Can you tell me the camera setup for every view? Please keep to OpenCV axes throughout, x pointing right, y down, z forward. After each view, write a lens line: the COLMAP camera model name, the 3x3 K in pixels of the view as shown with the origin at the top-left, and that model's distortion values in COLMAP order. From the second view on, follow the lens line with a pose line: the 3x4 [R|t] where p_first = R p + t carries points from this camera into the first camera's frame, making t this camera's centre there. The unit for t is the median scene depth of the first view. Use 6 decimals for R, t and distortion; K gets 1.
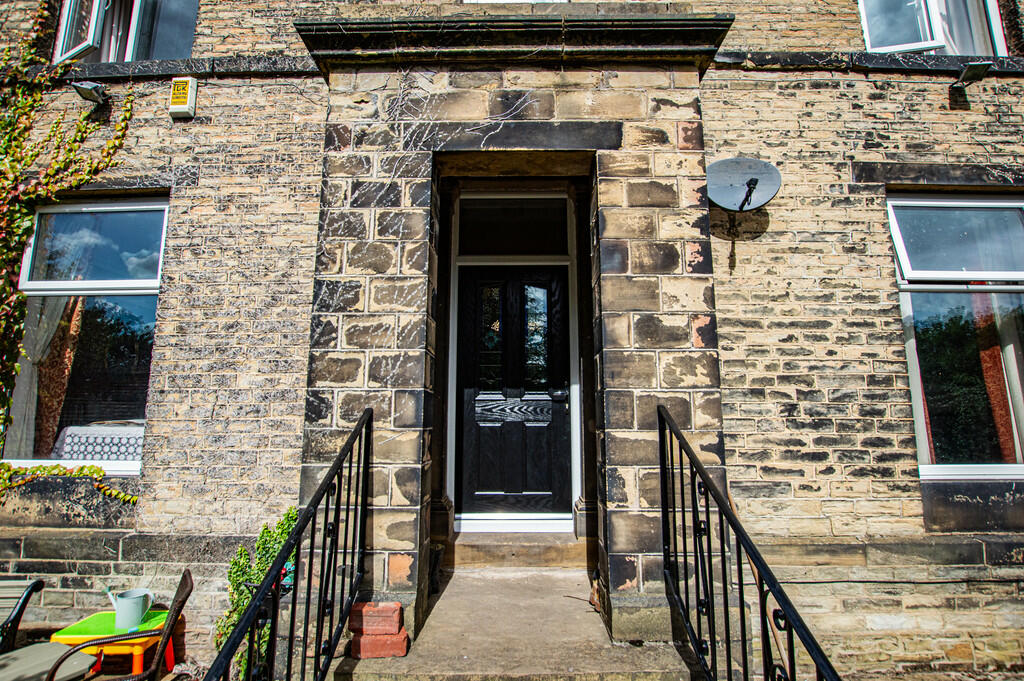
lens RADIAL K [[493.4, 0, 512.5], [0, 493.4, 335.1], [0, 0, 1]] dist [-0.023902, 0.001383]
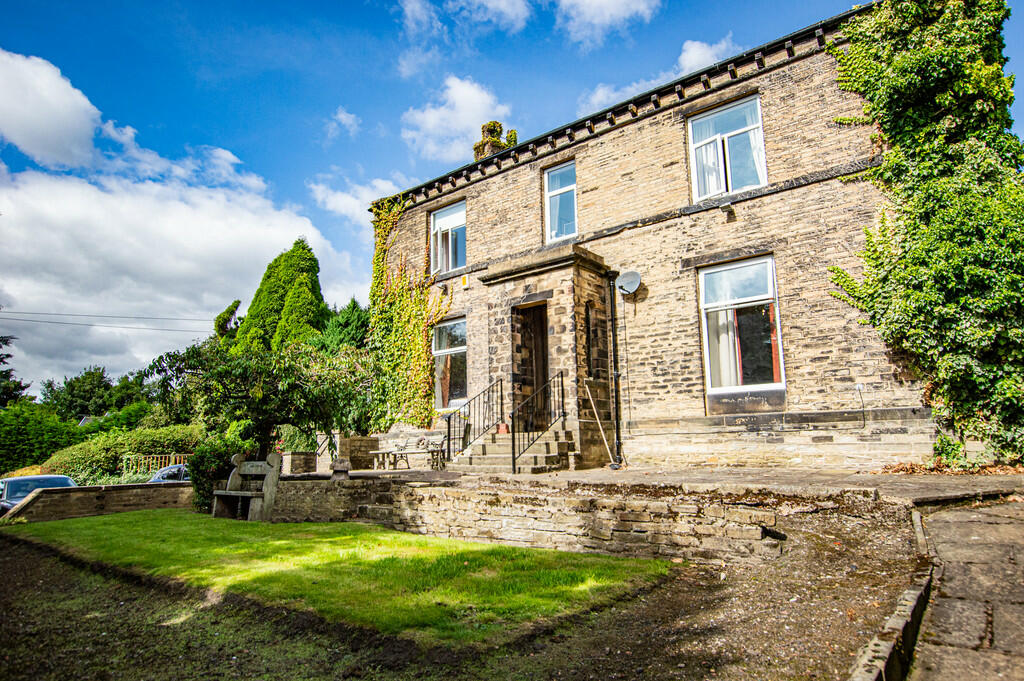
lens RADIAL K [[622.2, 0, 513.0], [0, 622.2, 333.2], [0, 0, 1]] dist [0.003455, 0.002001]
pose [[0.776449, -0.130764, -0.616464, 1.989861], [0.127121, 0.990625, -0.050020, 0.035165], [0.617225, -0.039527, 0.785793, -1.945688]]
